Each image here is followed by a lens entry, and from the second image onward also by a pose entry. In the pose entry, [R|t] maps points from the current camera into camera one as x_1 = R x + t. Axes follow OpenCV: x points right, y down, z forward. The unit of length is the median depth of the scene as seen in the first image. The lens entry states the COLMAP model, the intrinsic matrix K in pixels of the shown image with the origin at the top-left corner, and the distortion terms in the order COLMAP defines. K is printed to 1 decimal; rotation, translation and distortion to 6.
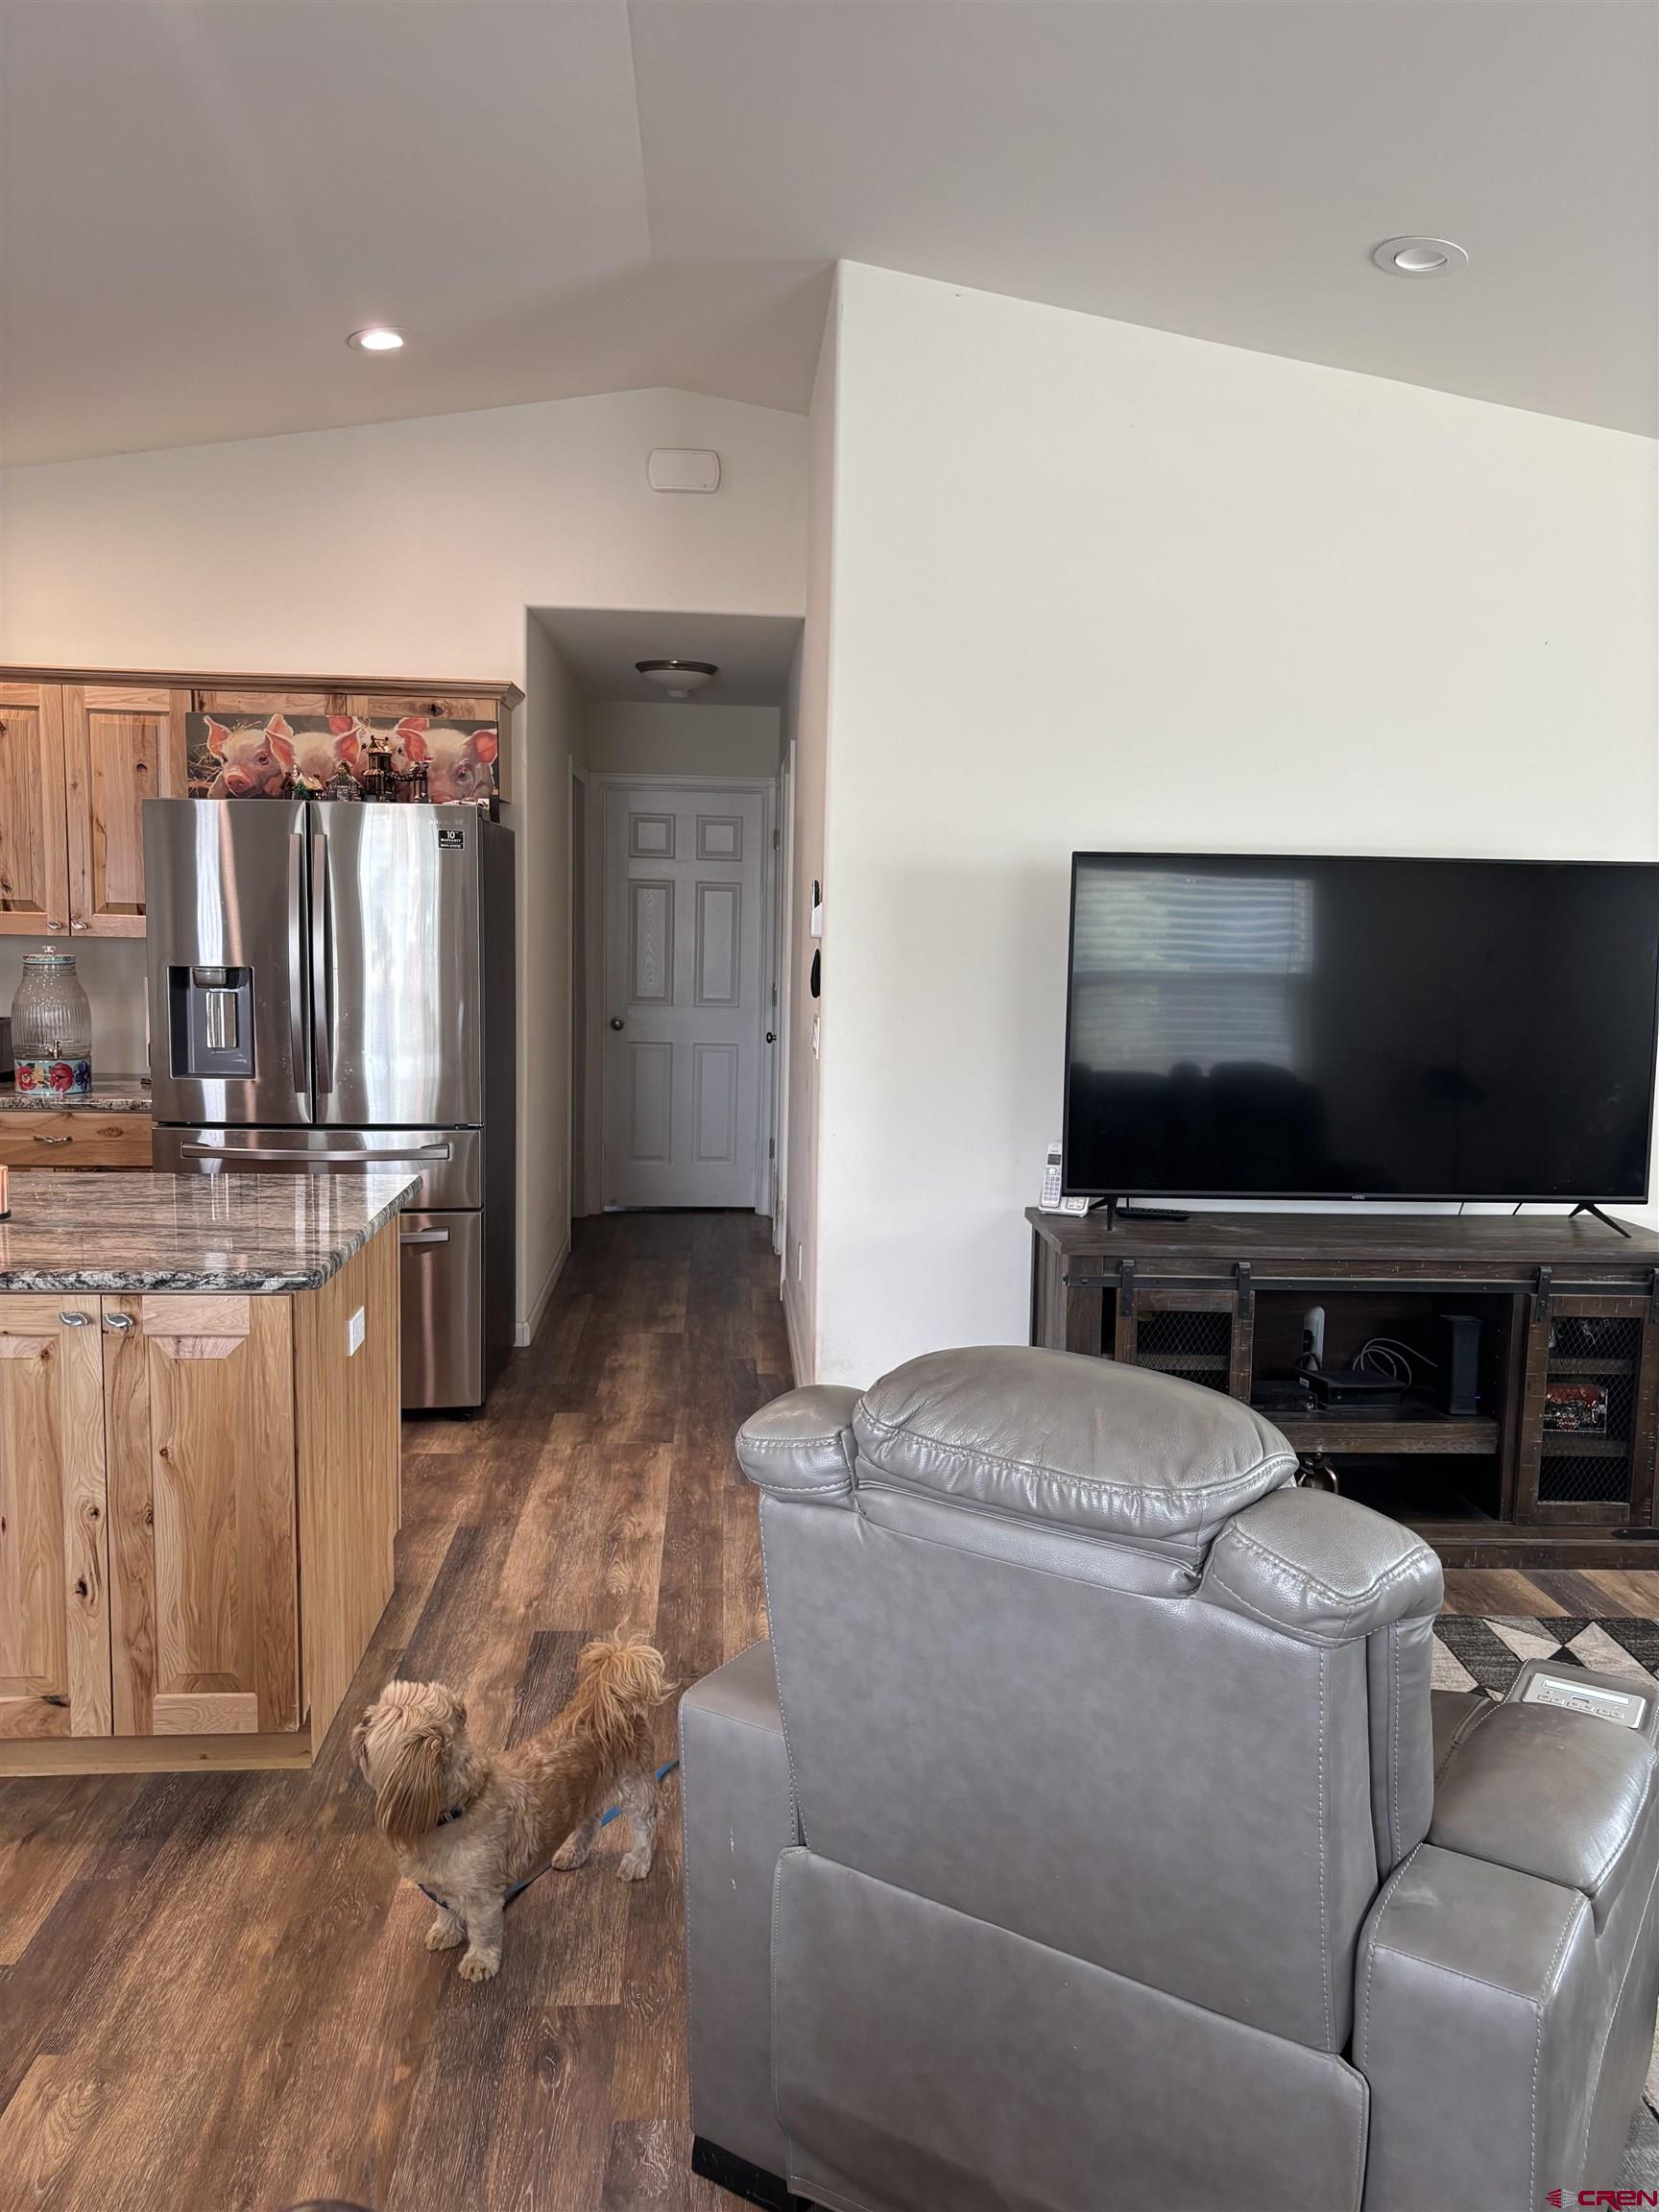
lens RADIAL K [[1672.9, 0, 810.0], [0, 1672.9, 1104.9], [0, 0, 1]] dist [0.045140, -0.041286]
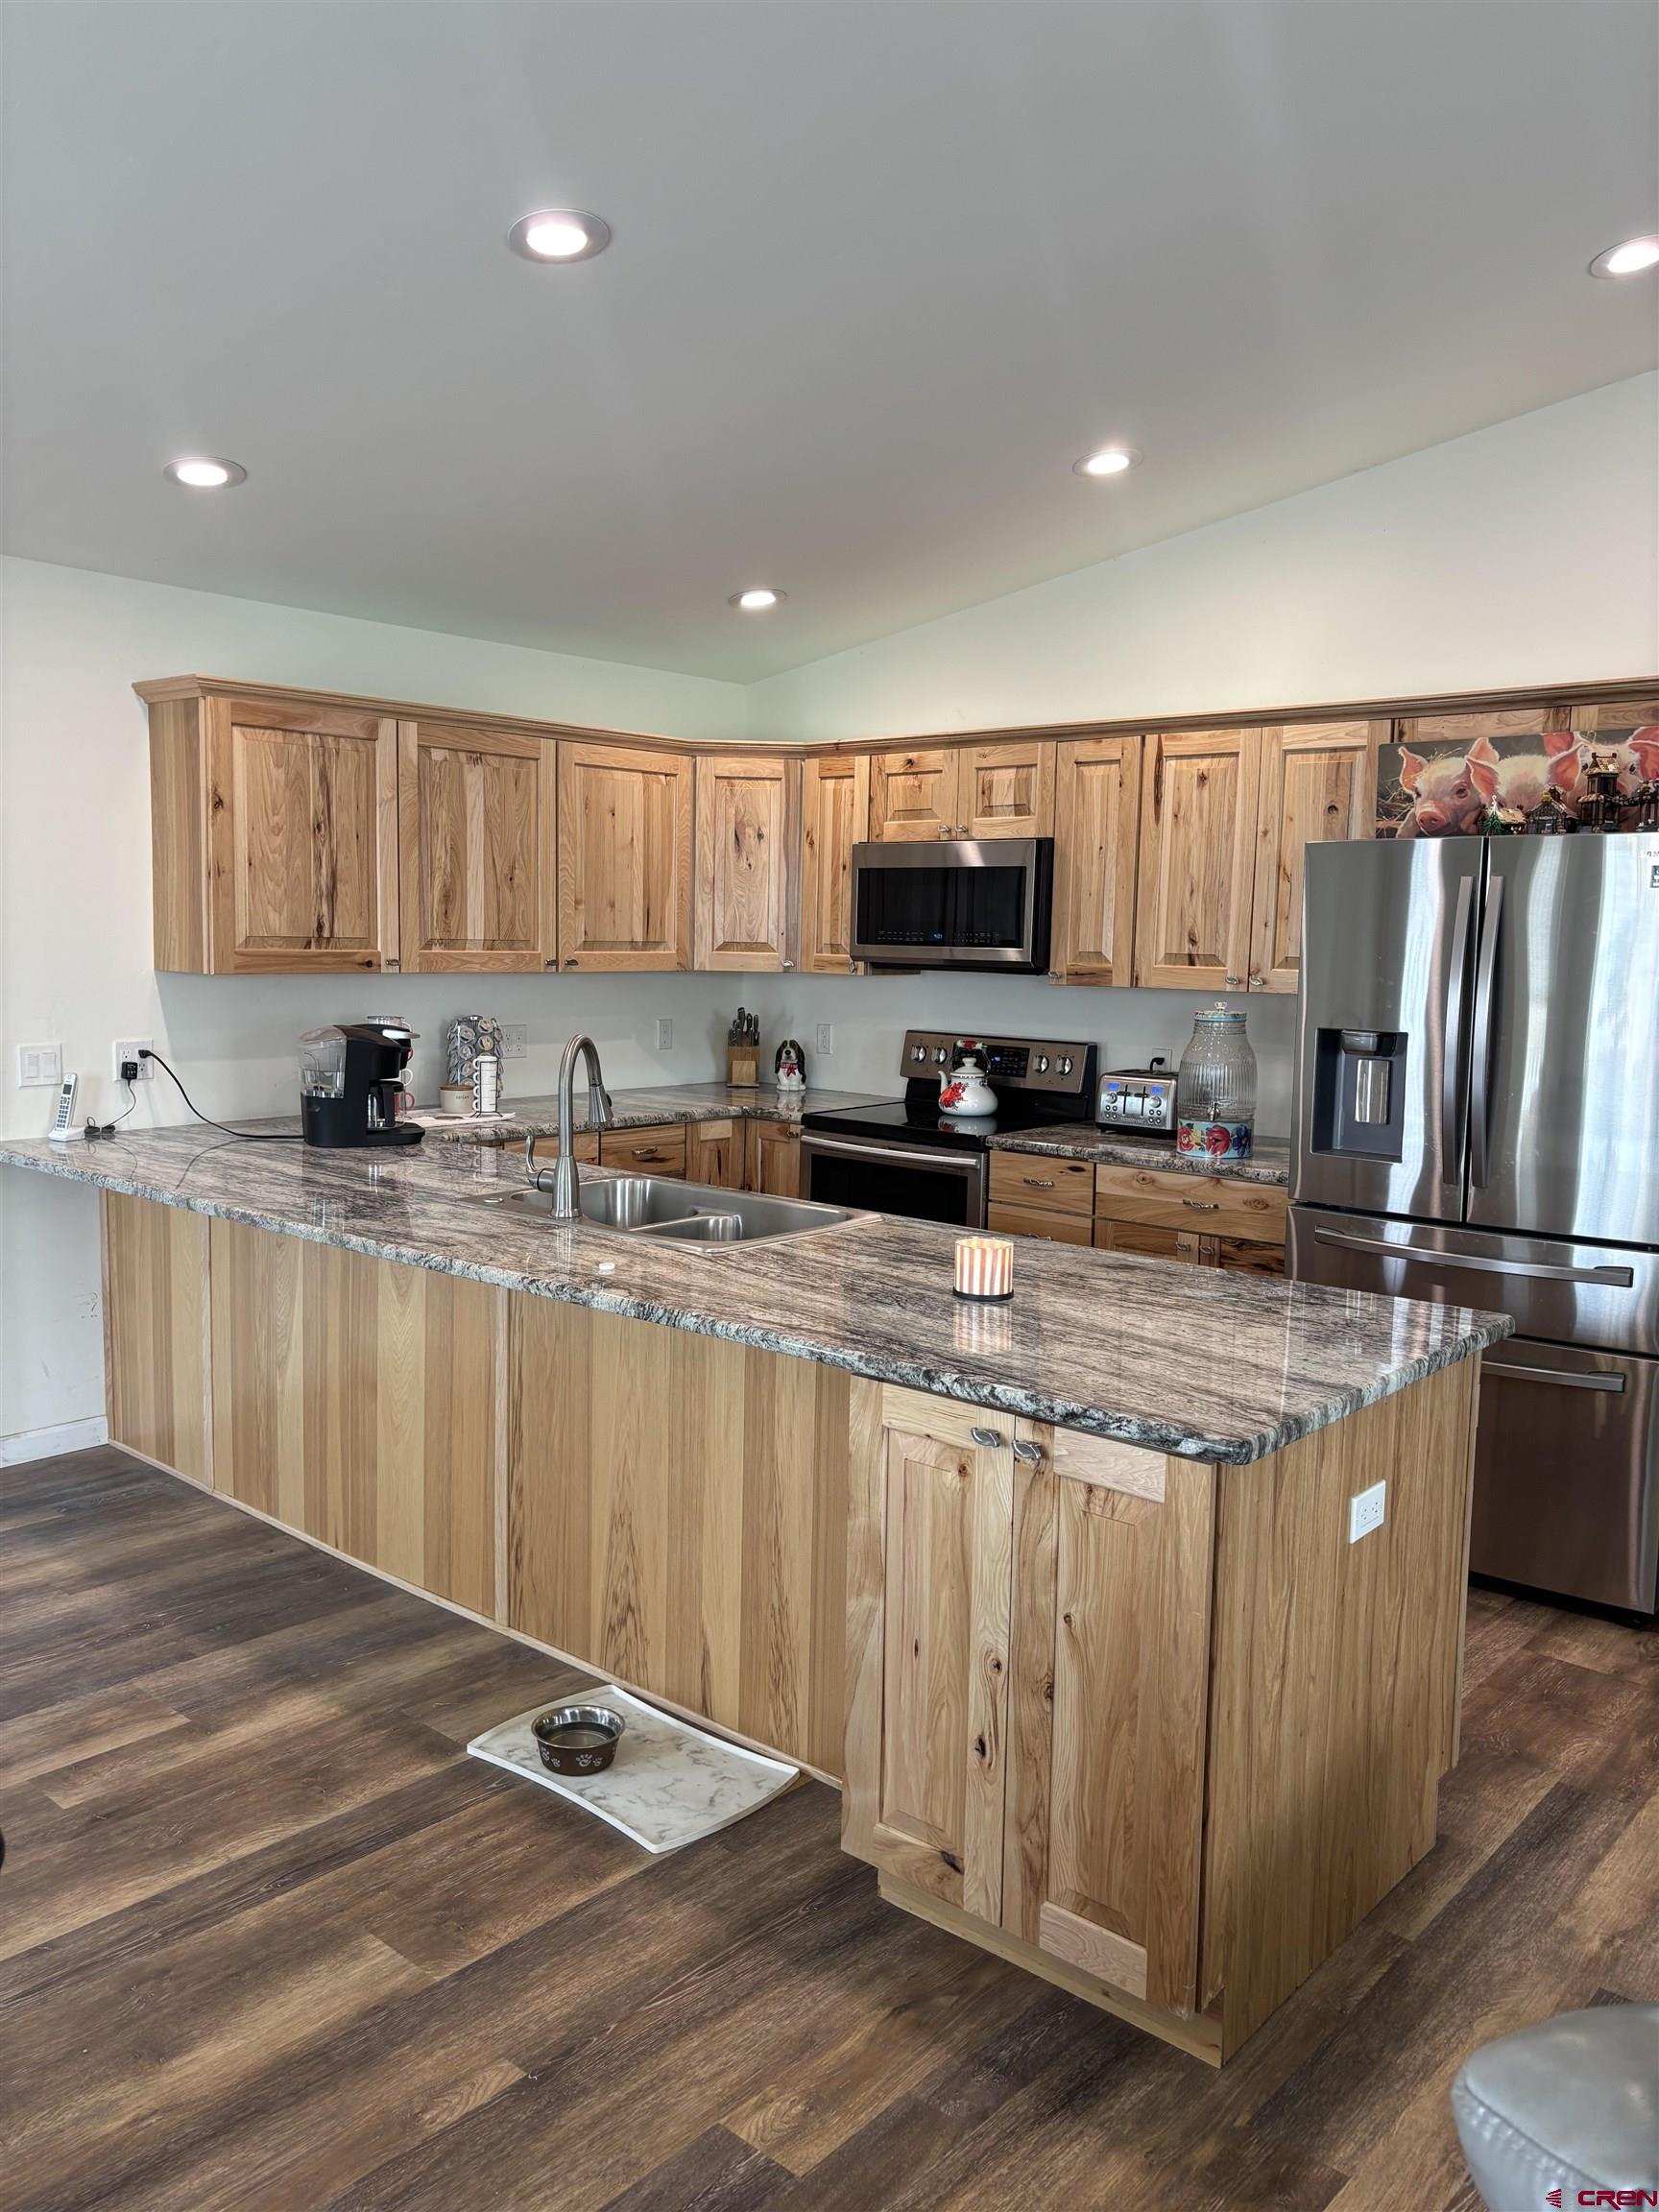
lens RADIAL K [[1672.9, 0, 810.0], [0, 1672.9, 1104.9], [0, 0, 1]] dist [0.045140, -0.041286]
pose [[0.714629, 0.068922, -0.696100, 0.071924], [-0.089214, 0.995988, 0.007025, -0.034036], [0.693791, 0.057082, 0.717910, 0.246053]]
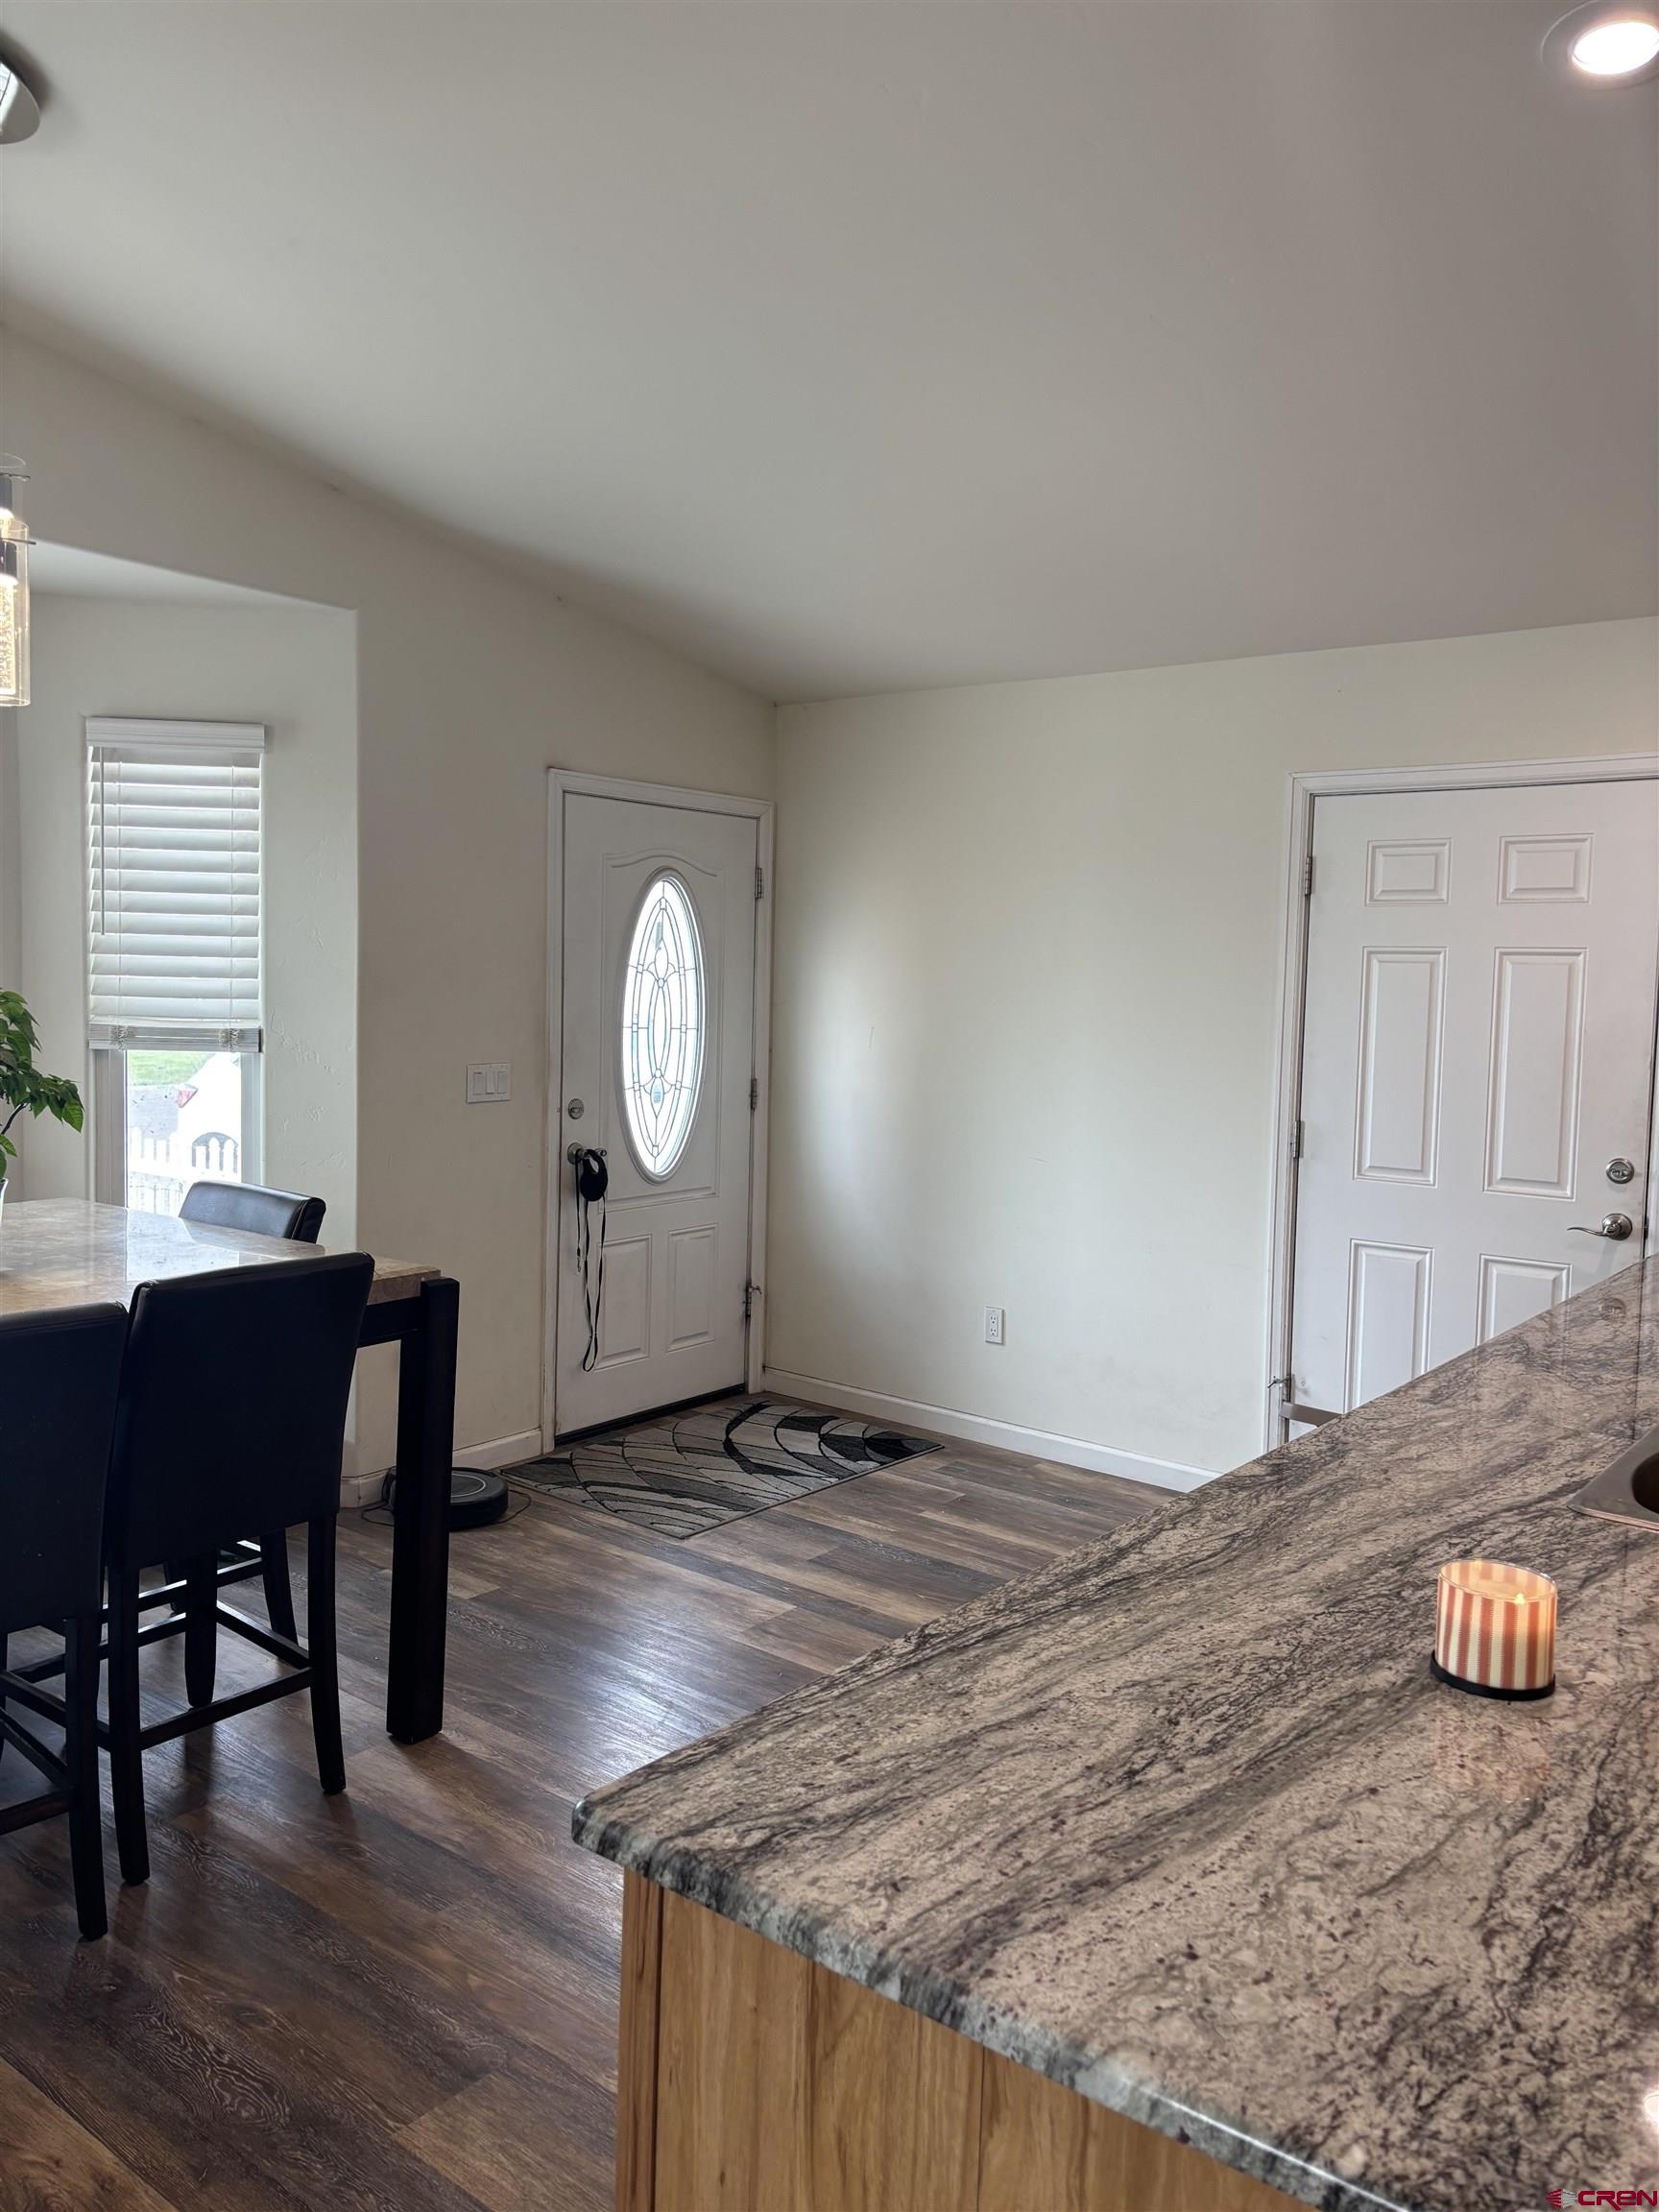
lens RADIAL K [[1693.9, 0, 825.4], [0, 1693.9, 1079.2], [0, 0, 1]] dist [0.043542, -0.044292]
pose [[-0.655271, 0.012610, -0.755289, 0.013338], [-0.129245, 0.983246, 0.128546, -0.140333], [0.744255, 0.181849, -0.642662, 1.093901]]
